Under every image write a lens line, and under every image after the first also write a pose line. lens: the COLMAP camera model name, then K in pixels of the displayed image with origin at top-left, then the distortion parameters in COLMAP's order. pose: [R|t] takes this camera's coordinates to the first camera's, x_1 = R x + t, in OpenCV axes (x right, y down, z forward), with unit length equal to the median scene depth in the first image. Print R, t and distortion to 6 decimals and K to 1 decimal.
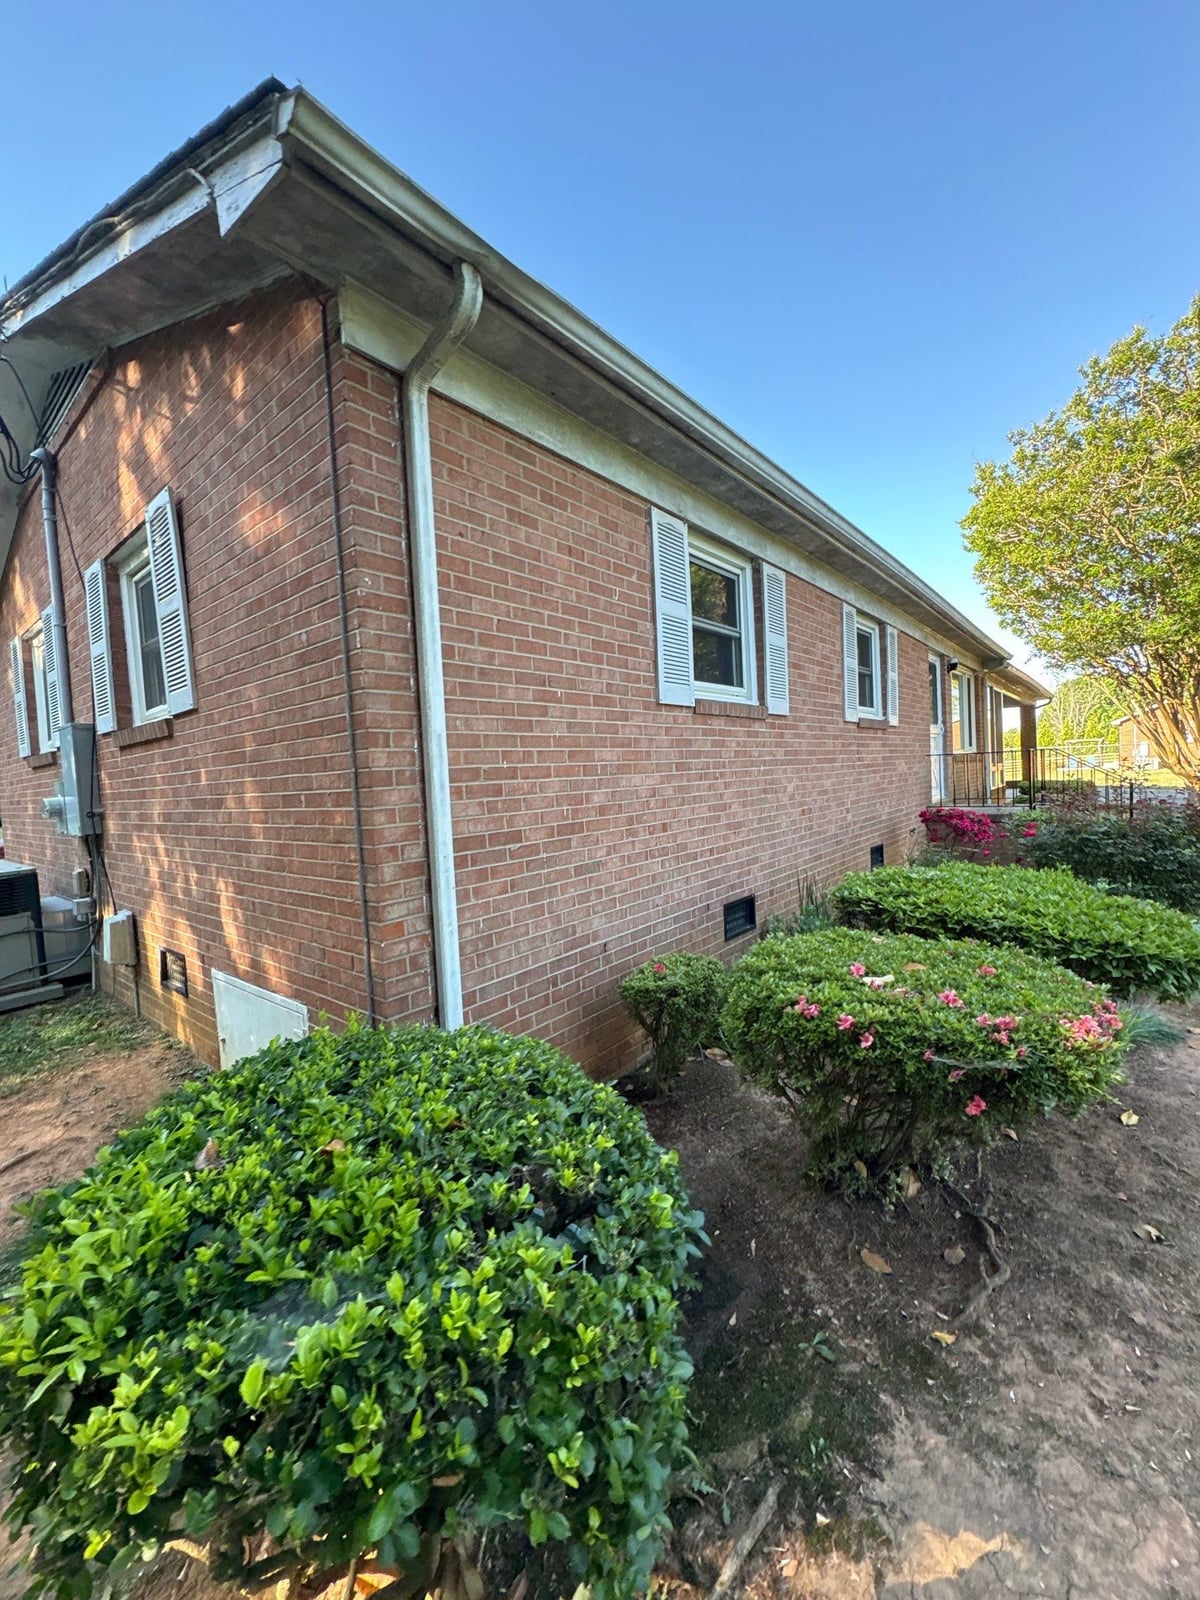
lens RADIAL K [[639.0, 0, 599.9], [0, 639.0, 801.0], [0, 0, 1]] dist [-0.000324, 0.000095]
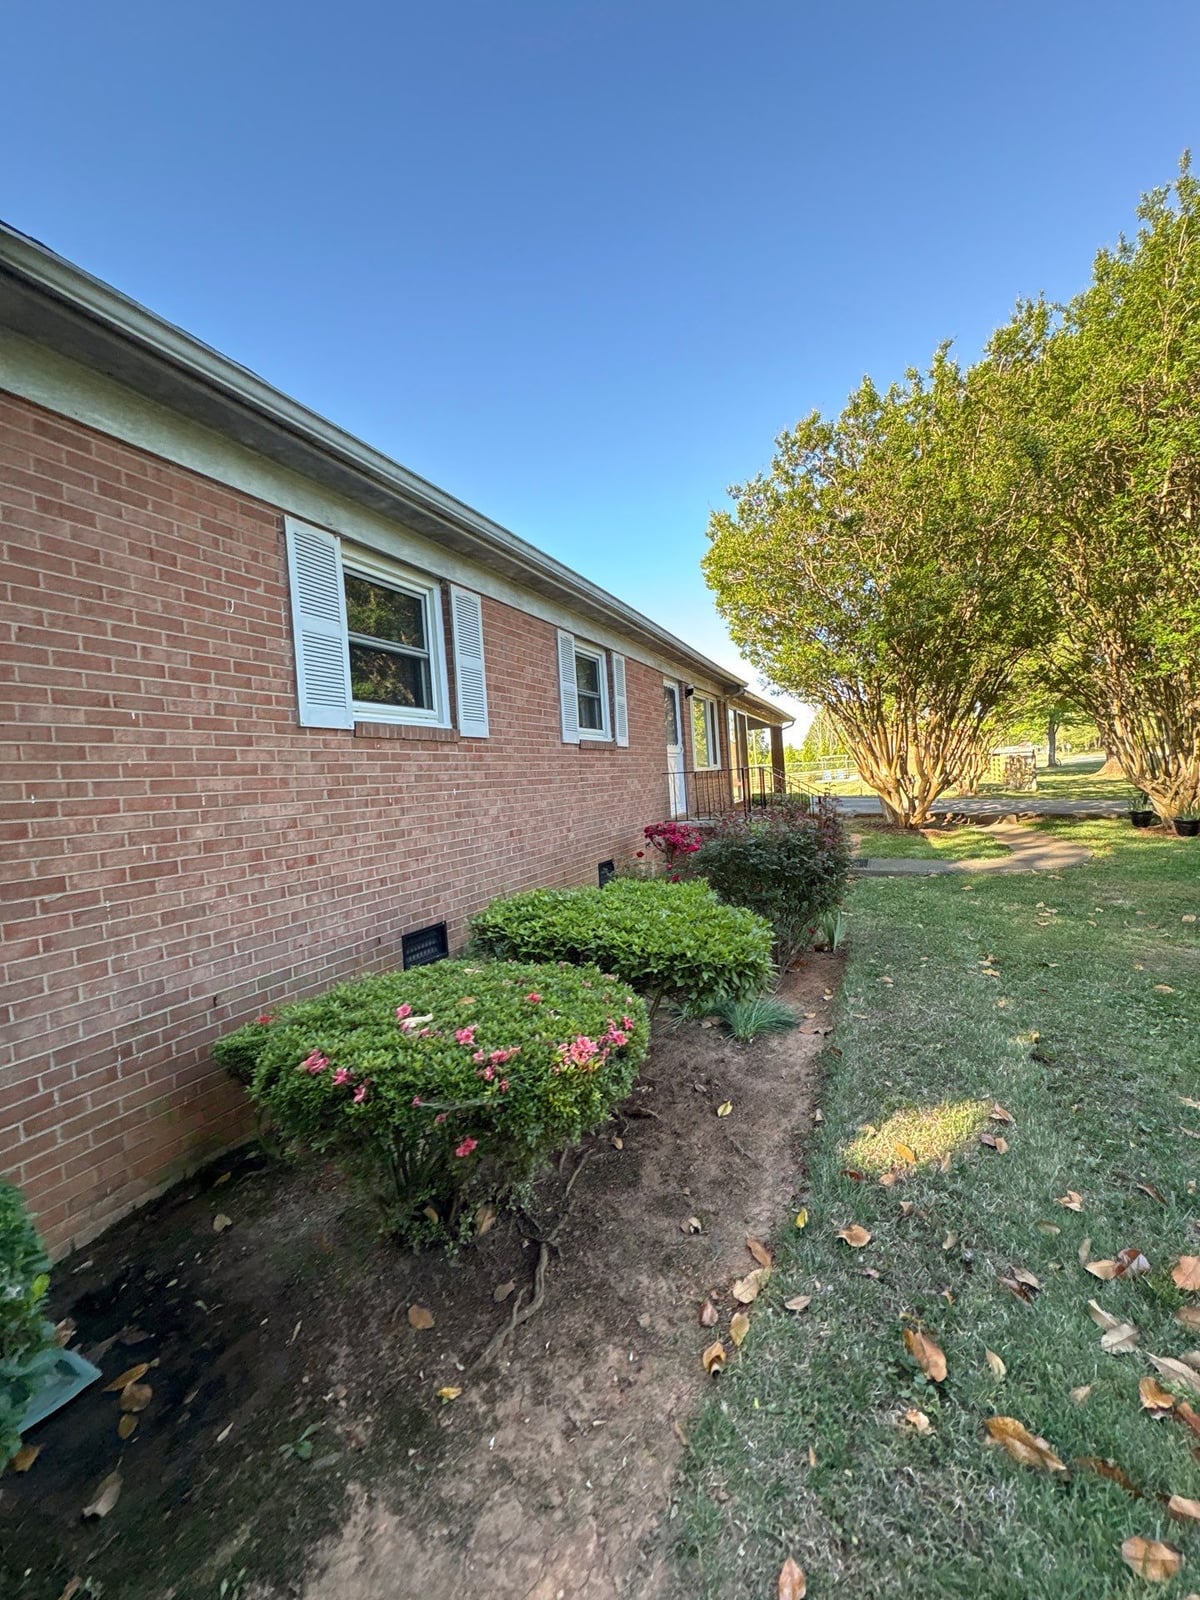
lens RADIAL K [[639.0, 0, 600.0], [0, 639.0, 800.6], [0, 0, 1]] dist [-0.000324, 0.000095]
pose [[0.959551, -0.021301, 0.280729, 0.290221], [0.028534, 0.999357, -0.021701, -0.014880], [-0.280086, 0.028834, 0.959542, -0.008551]]
